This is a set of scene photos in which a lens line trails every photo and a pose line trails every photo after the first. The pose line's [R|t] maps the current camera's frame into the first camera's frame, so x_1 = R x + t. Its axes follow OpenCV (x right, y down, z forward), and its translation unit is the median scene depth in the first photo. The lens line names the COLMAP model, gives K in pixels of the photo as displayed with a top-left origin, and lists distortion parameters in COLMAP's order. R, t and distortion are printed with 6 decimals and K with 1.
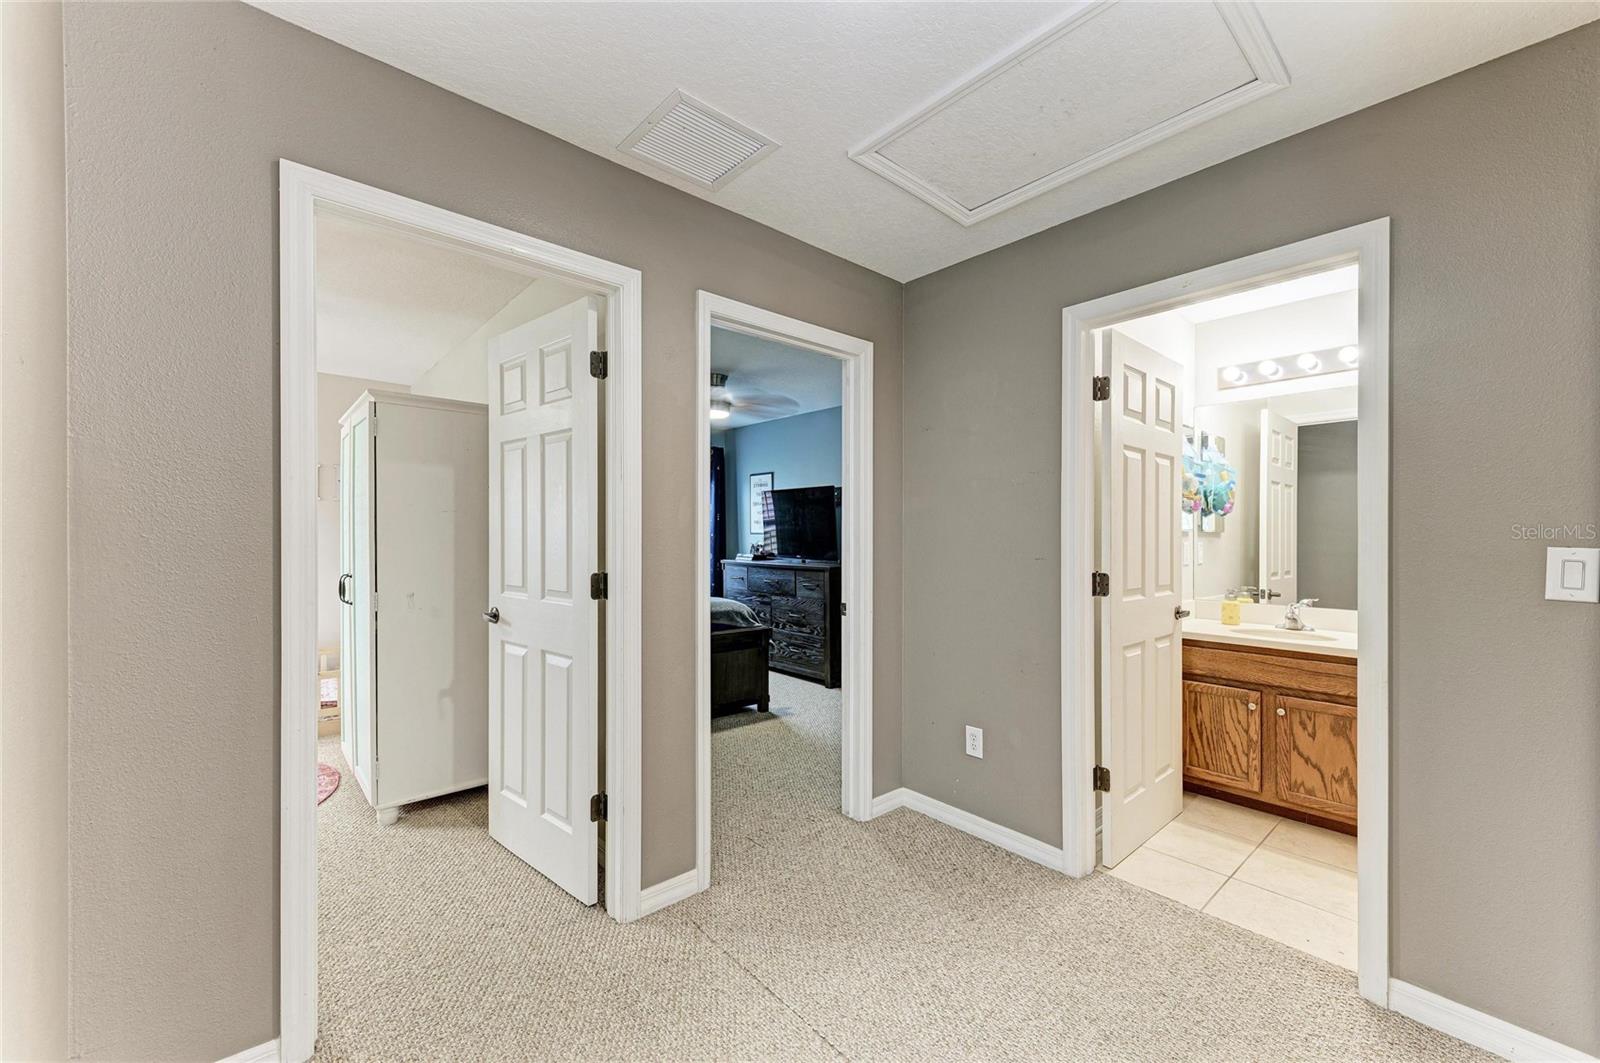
lens RADIAL K [[626.5, 0, 808.1], [0, 626.5, 540.5], [0, 0, 1]] dist [0.016201, -0.006134]
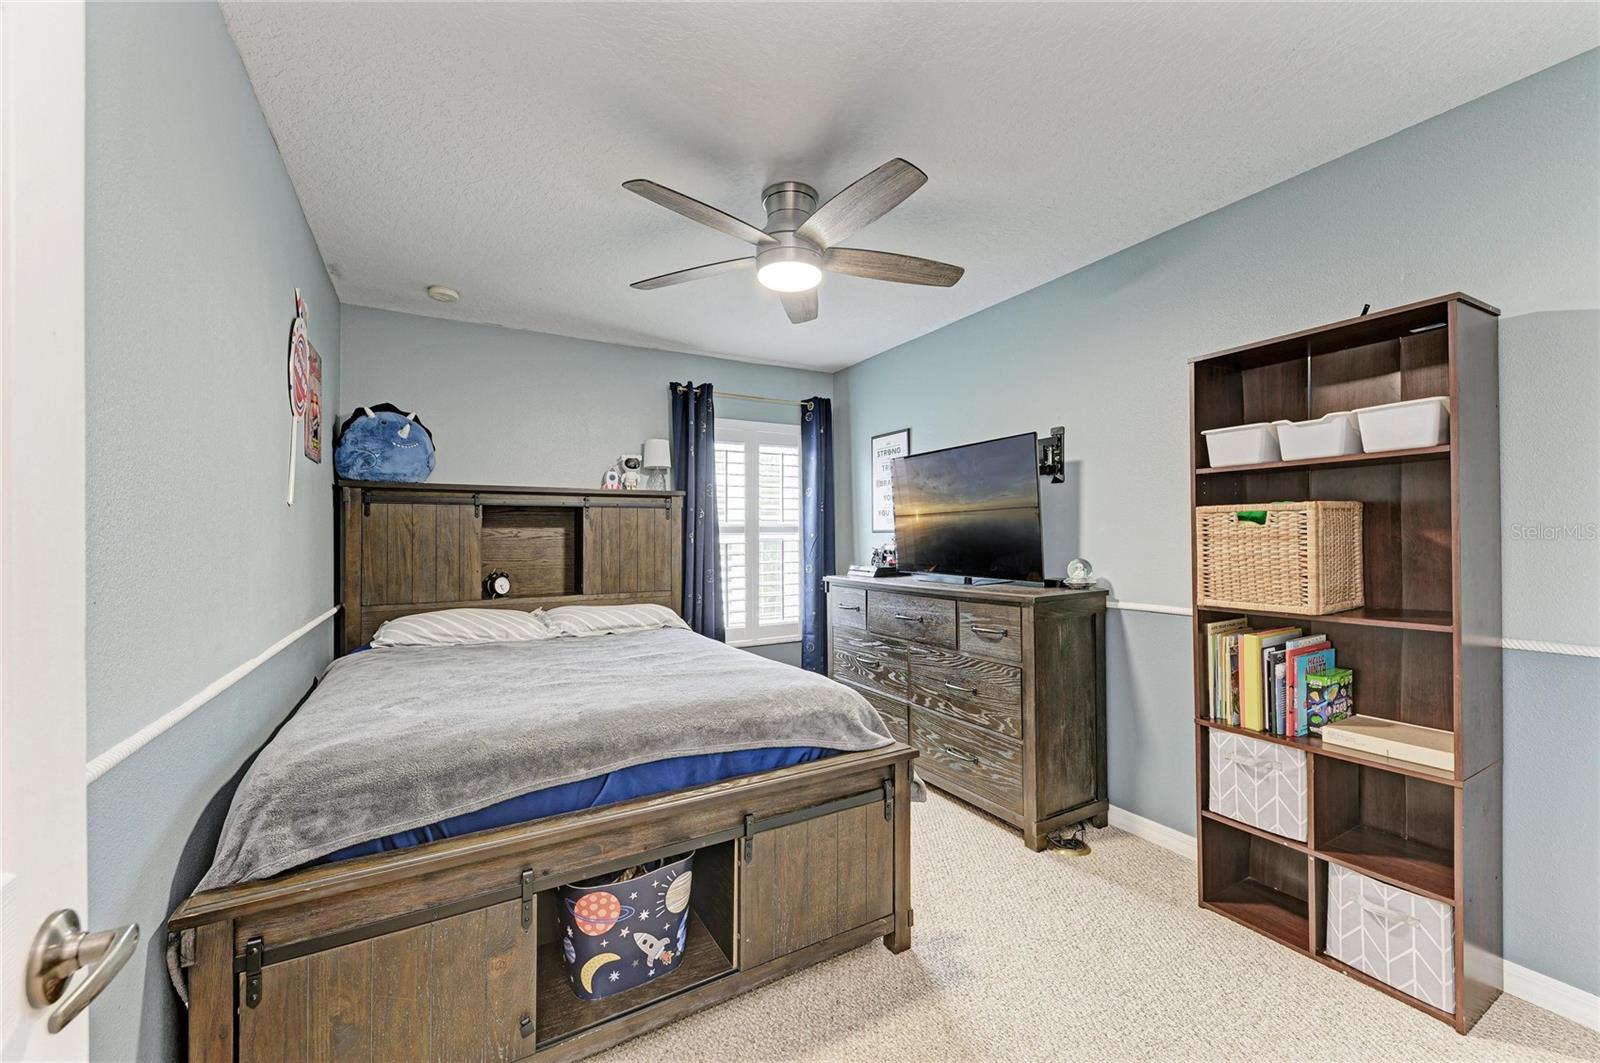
lens RADIAL K [[626.5, 0, 808.1], [0, 626.5, 540.5], [0, 0, 1]] dist [0.016201, -0.006134]
pose [[0.979528, -0.004262, -0.201261, -0.034628], [0.002635, 0.999962, -0.008352, 0.002064], [0.201288, 0.007651, 0.979502, 0.443670]]
